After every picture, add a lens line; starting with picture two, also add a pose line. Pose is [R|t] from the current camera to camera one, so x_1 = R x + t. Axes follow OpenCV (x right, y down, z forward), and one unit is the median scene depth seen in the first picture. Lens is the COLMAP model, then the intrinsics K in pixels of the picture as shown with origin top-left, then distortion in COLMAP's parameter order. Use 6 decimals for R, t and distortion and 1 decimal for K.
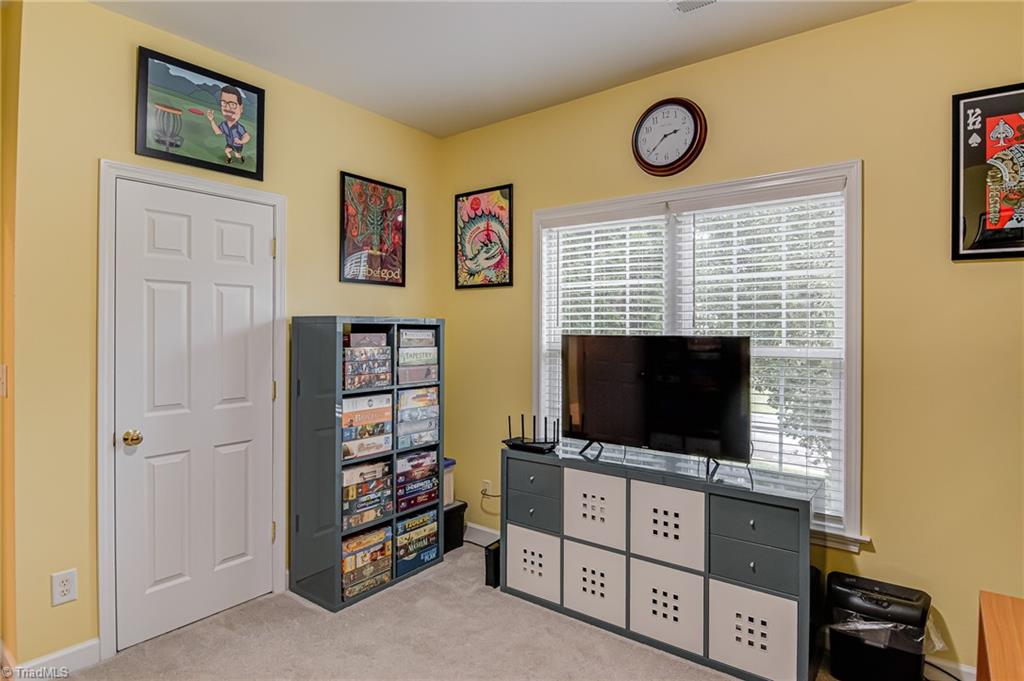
lens RADIAL K [[555.8, 0, 515.8], [0, 555.8, 334.6], [0, 0, 1]] dist [0.001494, -0.012599]
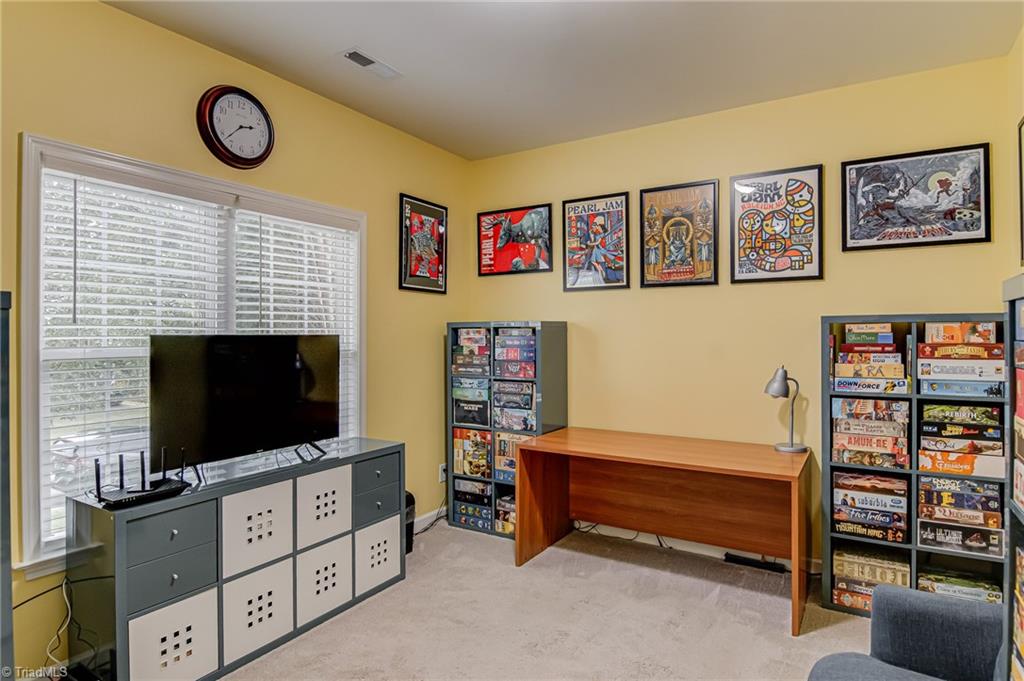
lens RADIAL K [[555.8, 0, 512.6], [0, 555.8, 336.2], [0, 0, 1]] dist [0.001494, -0.012599]
pose [[-0.095948, -0.016749, 0.995245, -0.795762], [-0.000321, 0.999859, 0.016796, -0.013970], [-0.995386, 0.001292, -0.095940, 0.677502]]
